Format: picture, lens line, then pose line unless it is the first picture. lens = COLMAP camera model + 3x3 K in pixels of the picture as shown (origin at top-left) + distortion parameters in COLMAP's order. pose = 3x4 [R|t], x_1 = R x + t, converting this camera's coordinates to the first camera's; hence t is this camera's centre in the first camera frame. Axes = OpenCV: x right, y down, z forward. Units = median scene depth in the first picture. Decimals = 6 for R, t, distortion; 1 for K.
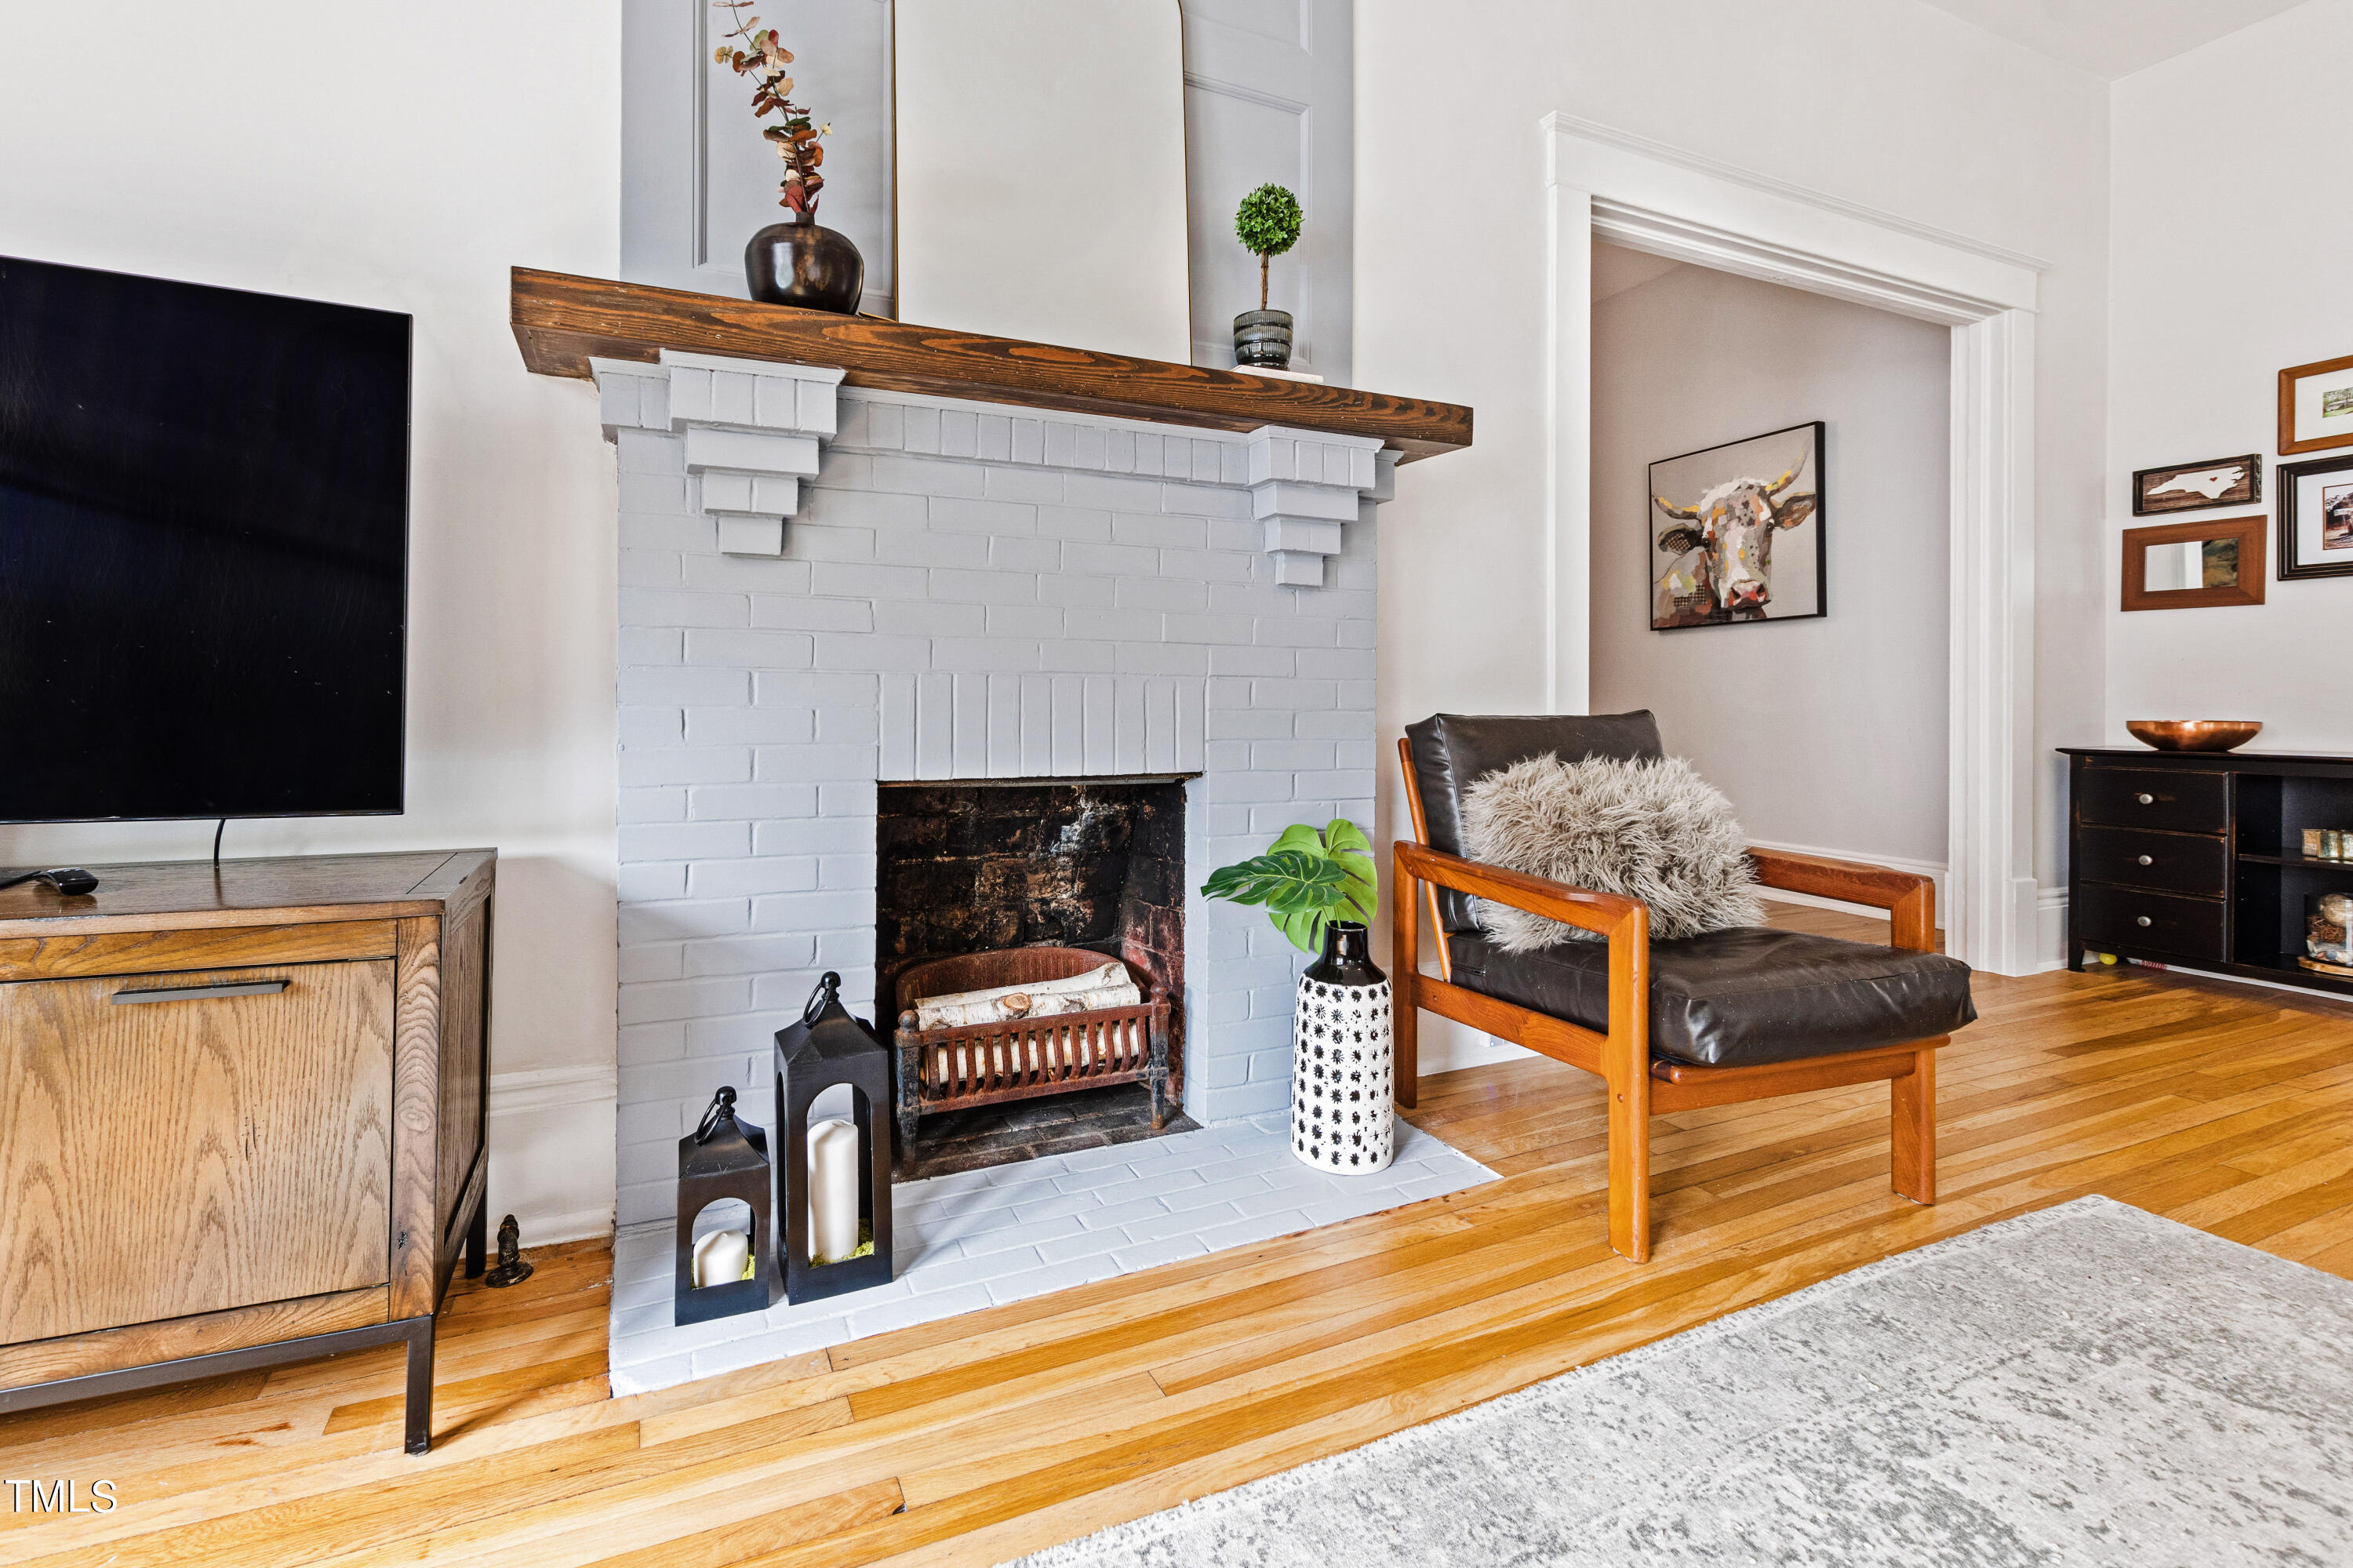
lens RADIAL K [[1042.6, 0, 1101.1], [0, 1042.6, 697.0], [0, 0, 1]] dist [0.008382, -0.002808]
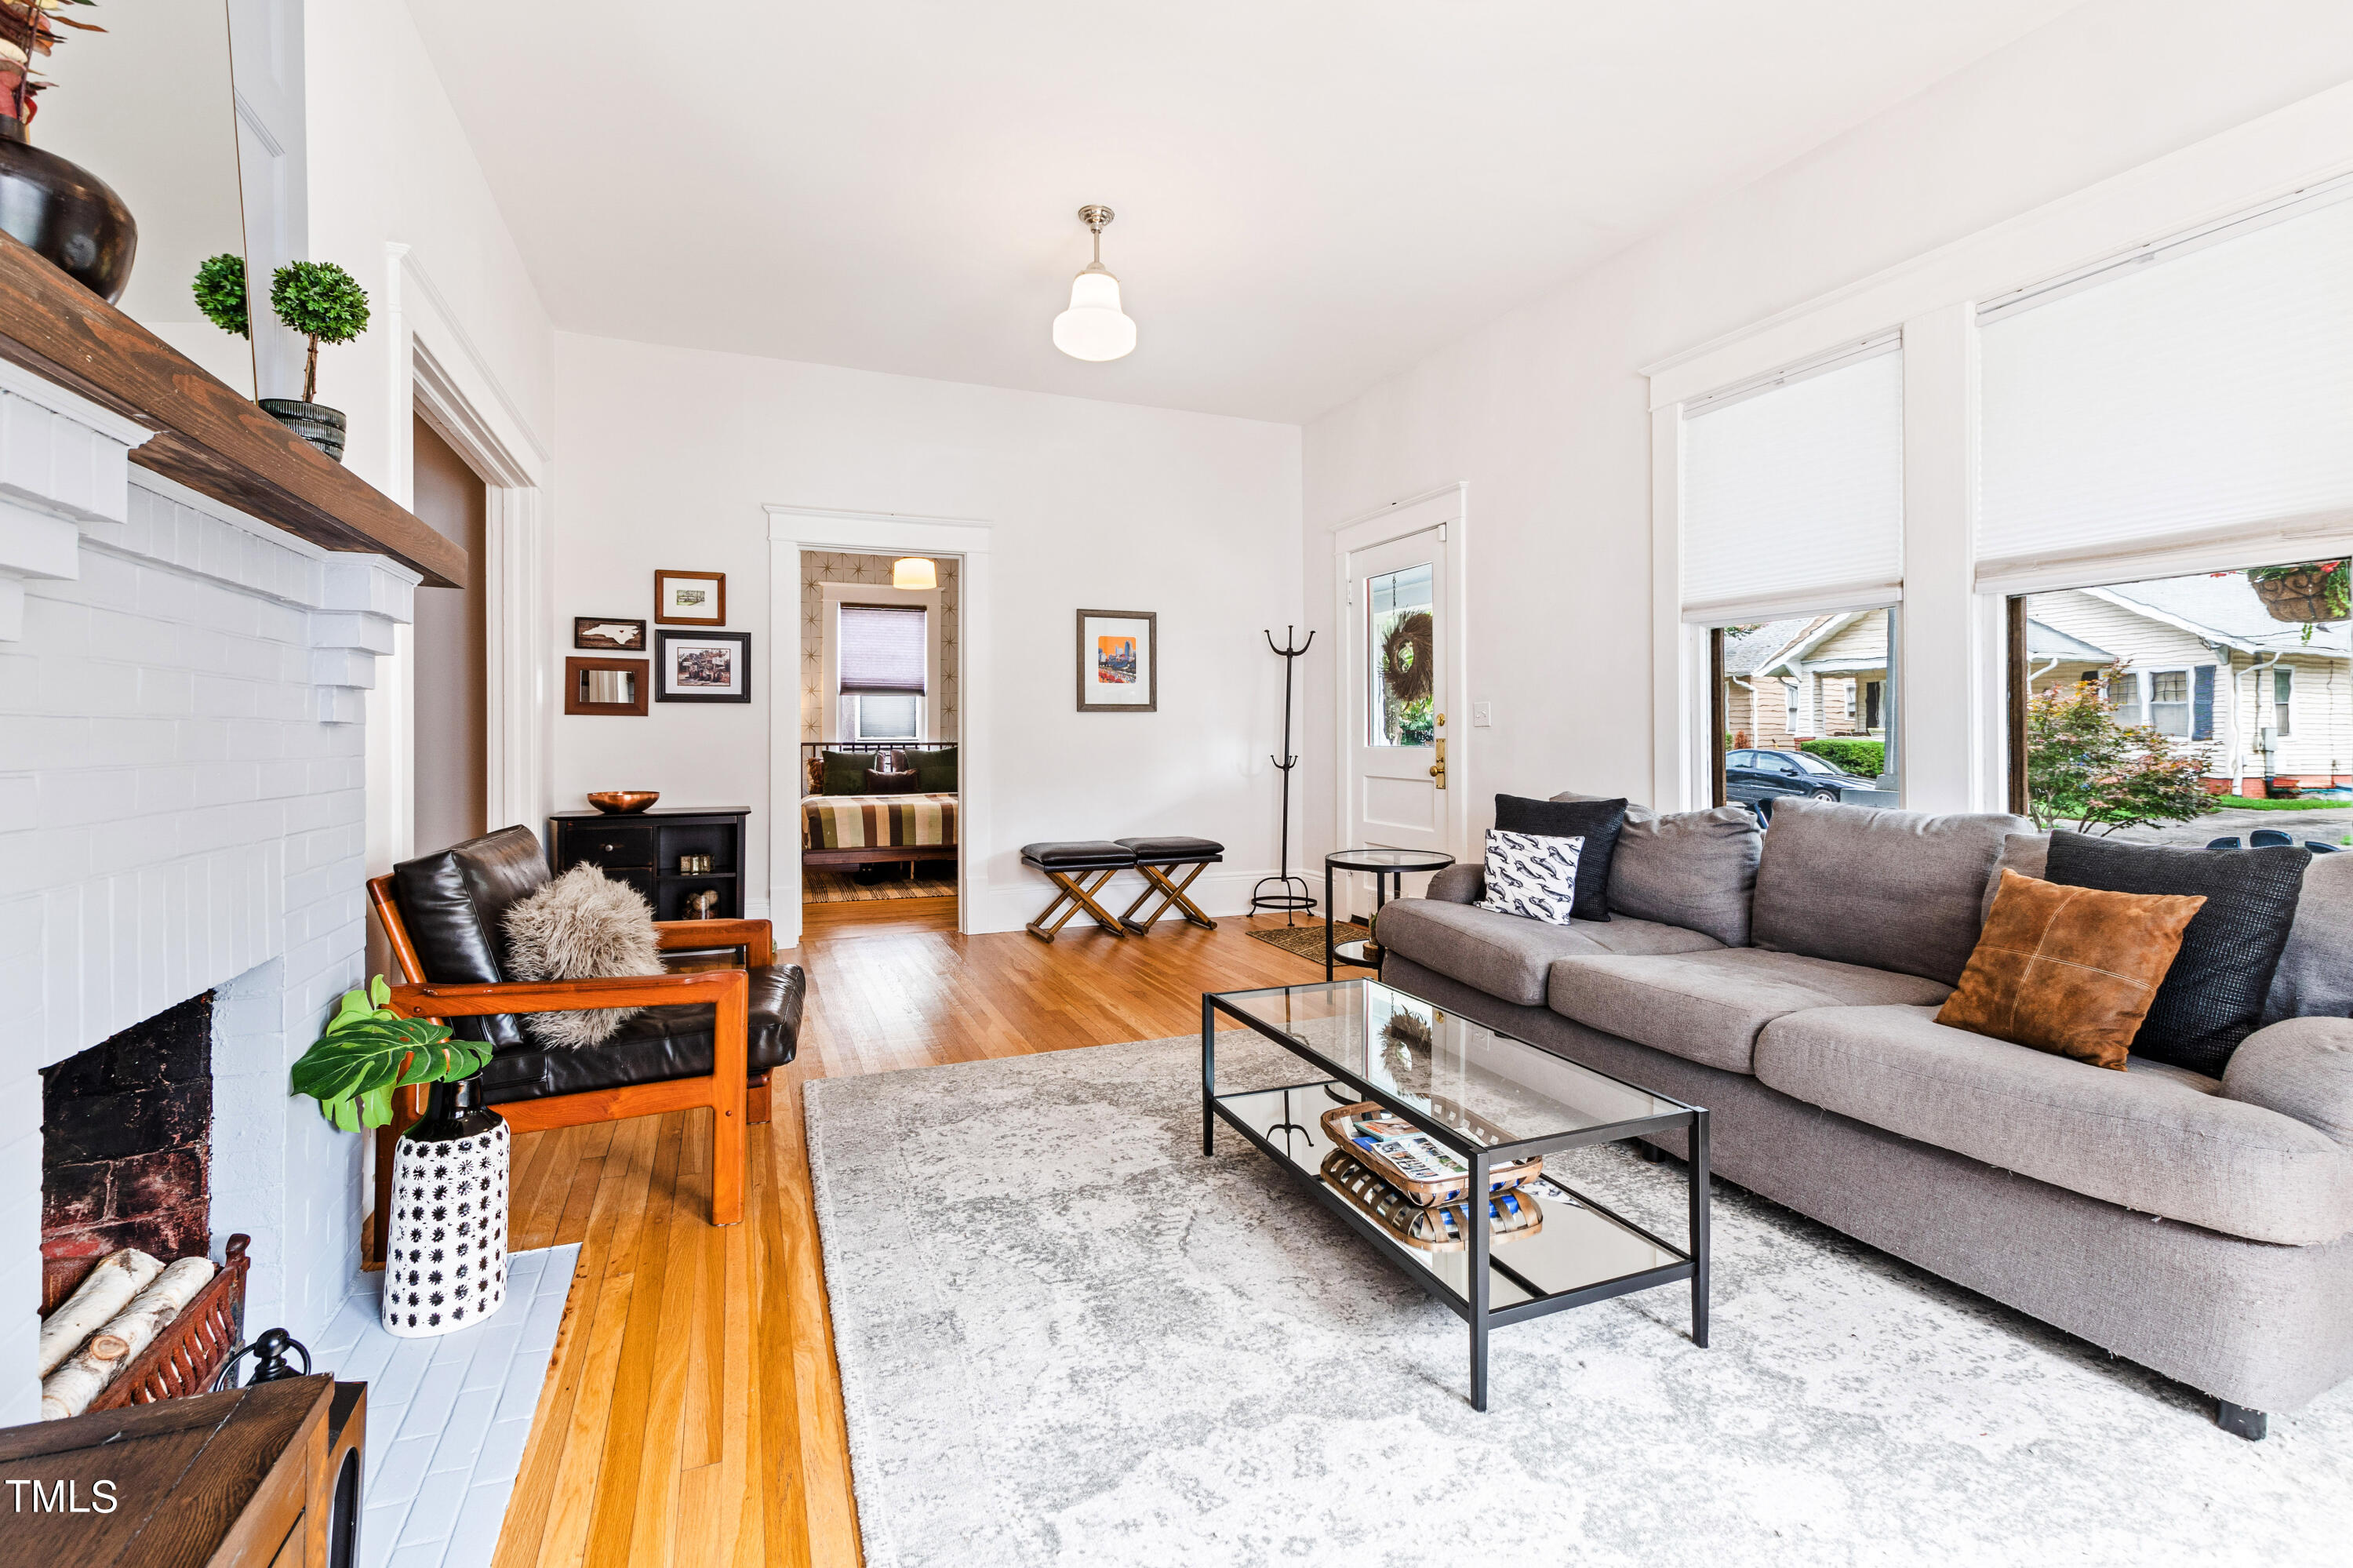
lens RADIAL K [[1042.6, 0, 1140.2], [0, 1042.6, 734.5], [0, 0, 1]] dist [0.008382, -0.002808]
pose [[0.057959, -0.000058, 0.998319, -0.712610], [0.000143, 1.000000, 0.000050, -0.104007], [-0.998319, 0.000140, 0.057959, 0.293278]]
